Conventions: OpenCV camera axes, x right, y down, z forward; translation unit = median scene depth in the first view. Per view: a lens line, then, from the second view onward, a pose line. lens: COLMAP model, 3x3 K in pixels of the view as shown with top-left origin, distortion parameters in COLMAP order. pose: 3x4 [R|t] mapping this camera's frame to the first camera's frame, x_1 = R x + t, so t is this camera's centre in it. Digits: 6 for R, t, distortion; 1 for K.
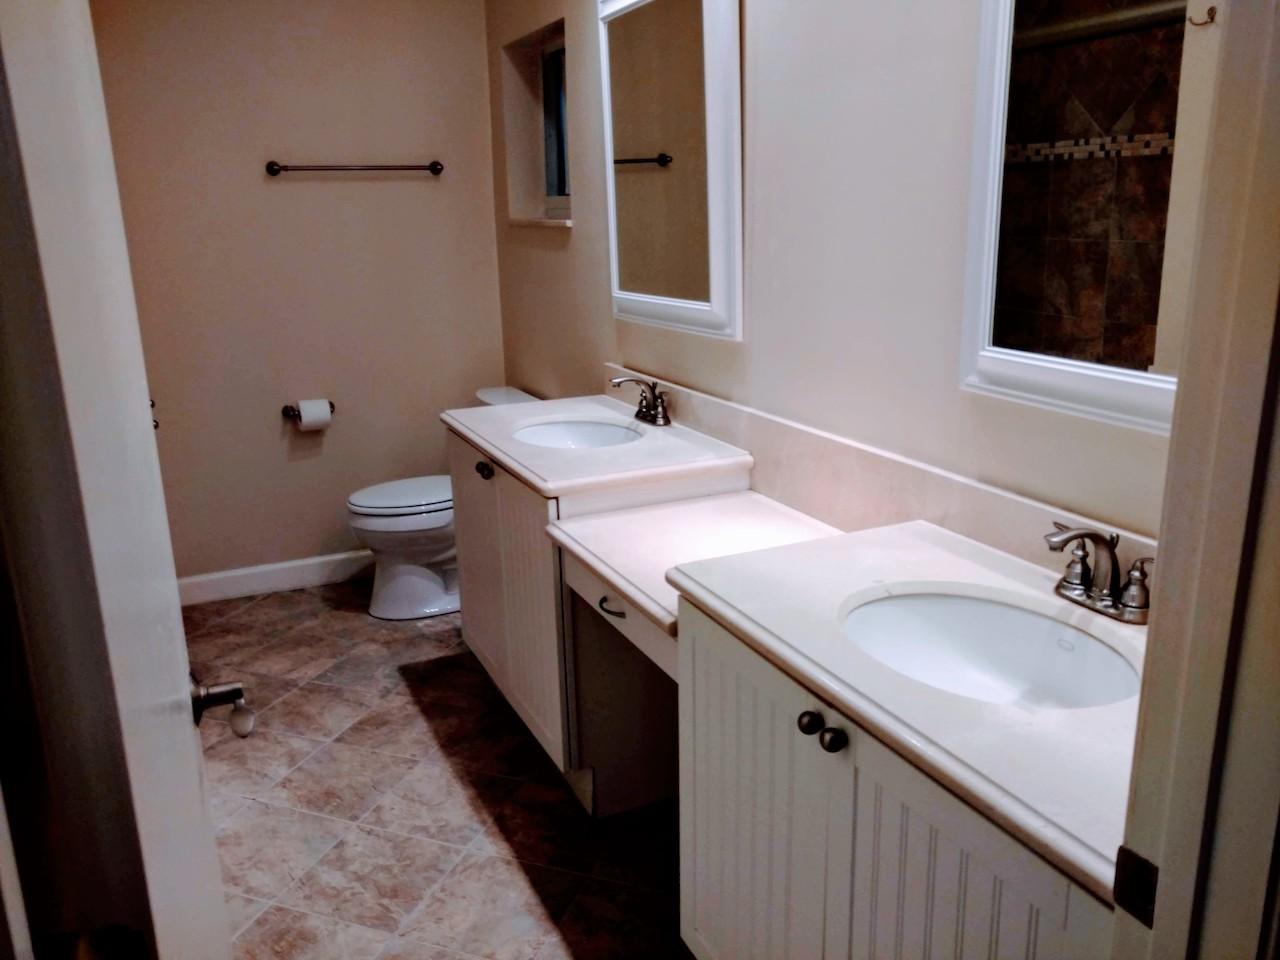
lens RADIAL K [[1023.6, 0, 638.2], [0, 1023.6, 472.7], [0, 0, 1]] dist [0.014298, -0.004055]
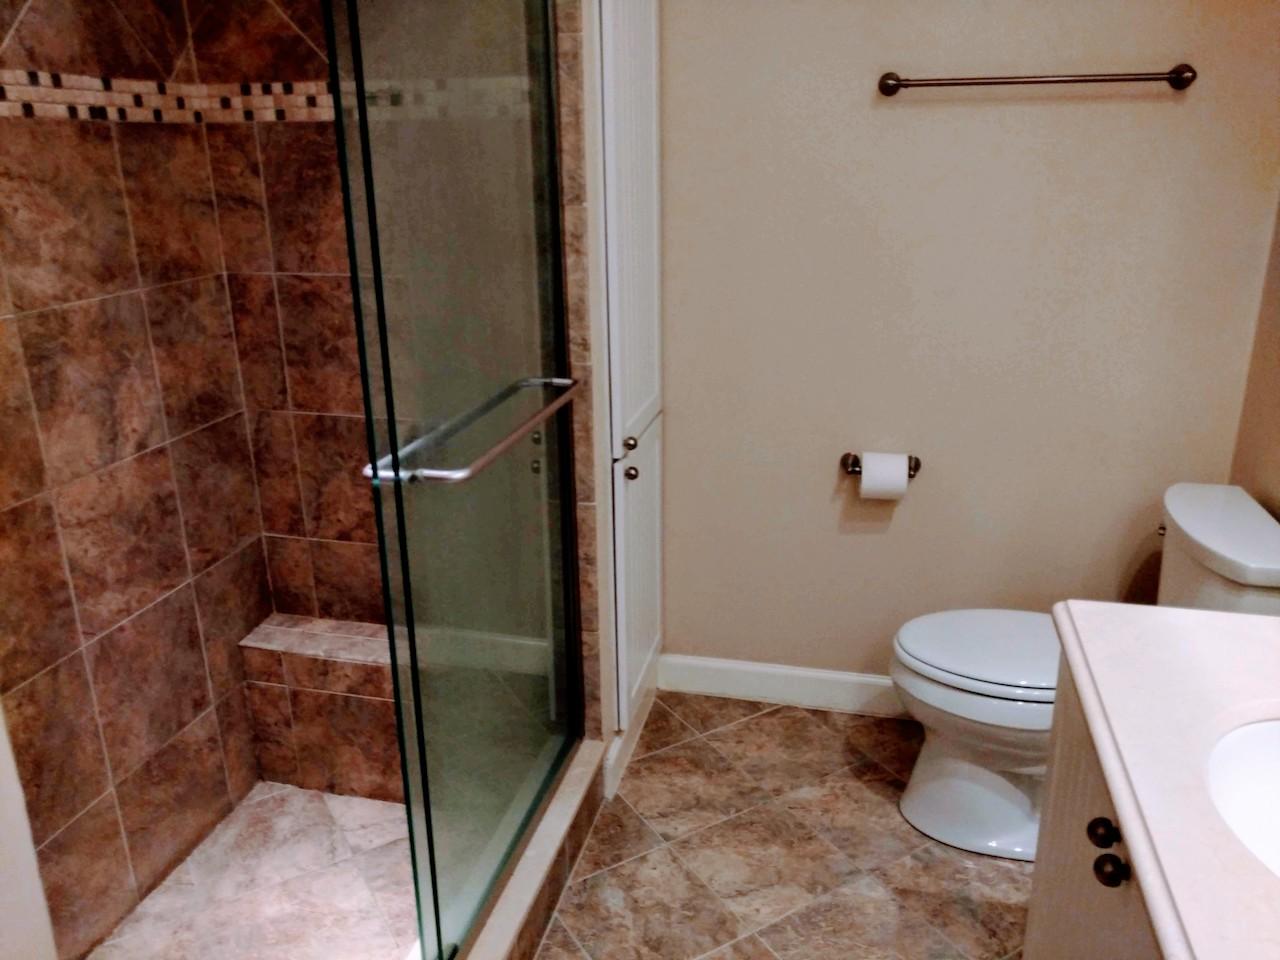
lens RADIAL K [[1023.6, 0, 638.2], [0, 1023.6, 472.7], [0, 0, 1]] dist [0.014298, -0.004055]
pose [[0.783914, 0.204636, -0.586176, -0.061169], [-0.163628, 0.978838, 0.122890, -0.114670], [0.598919, -0.000421, 0.800809, 0.401216]]
